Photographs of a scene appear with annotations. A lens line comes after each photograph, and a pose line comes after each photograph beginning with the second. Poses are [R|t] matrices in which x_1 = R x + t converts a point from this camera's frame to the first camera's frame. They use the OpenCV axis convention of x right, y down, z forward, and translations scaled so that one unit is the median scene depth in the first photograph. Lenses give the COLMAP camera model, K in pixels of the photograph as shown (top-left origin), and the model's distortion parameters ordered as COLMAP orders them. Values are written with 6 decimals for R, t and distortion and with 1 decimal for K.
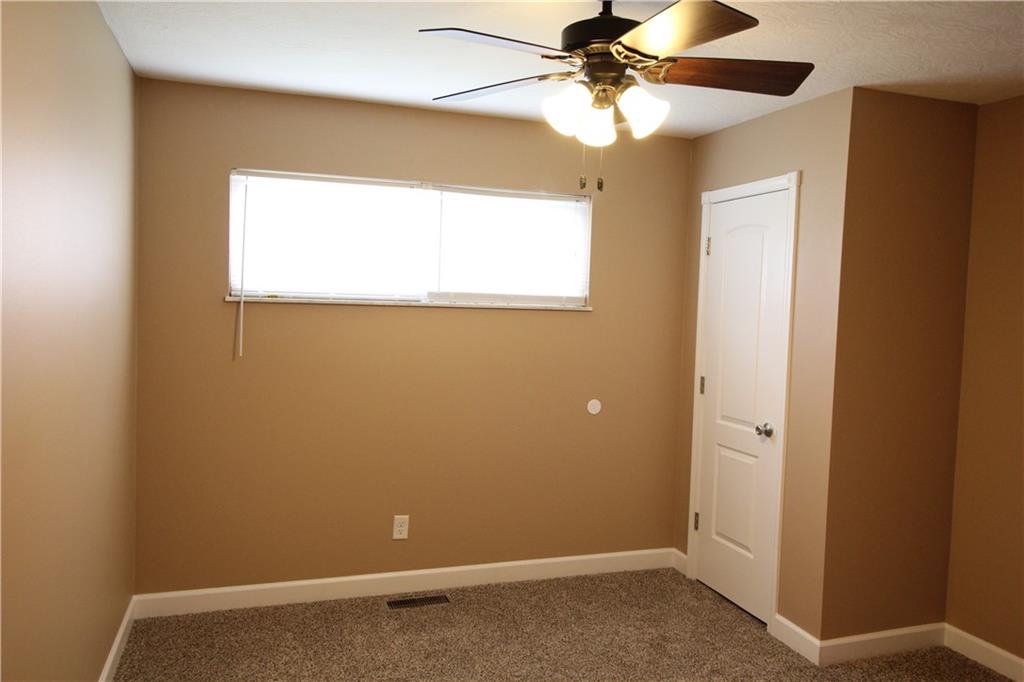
lens RADIAL K [[771.5, 0, 516.0], [0, 771.5, 340.7], [0, 0, 1]] dist [0.022598, 0.002691]
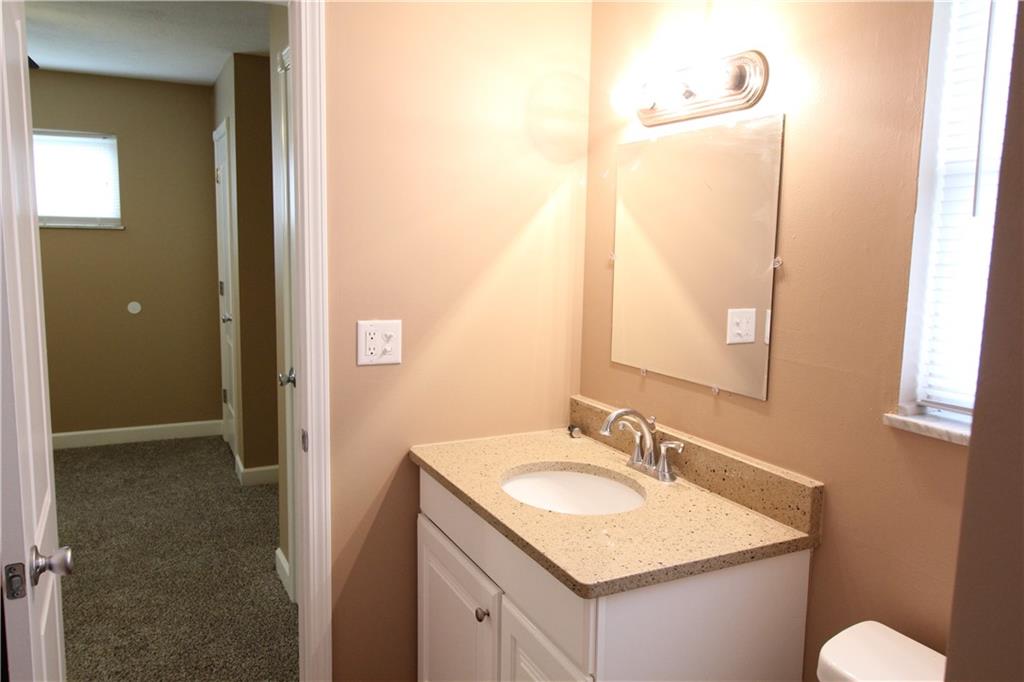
lens RADIAL K [[771.5, 0, 508.2], [0, 771.5, 342.2], [0, 0, 1]] dist [0.022598, 0.002691]
pose [[0.992809, -0.029321, 0.116067, 0.557395], [0.018447, 0.995432, 0.093677, 0.035390], [-0.118283, -0.090862, 0.988814, -0.307333]]
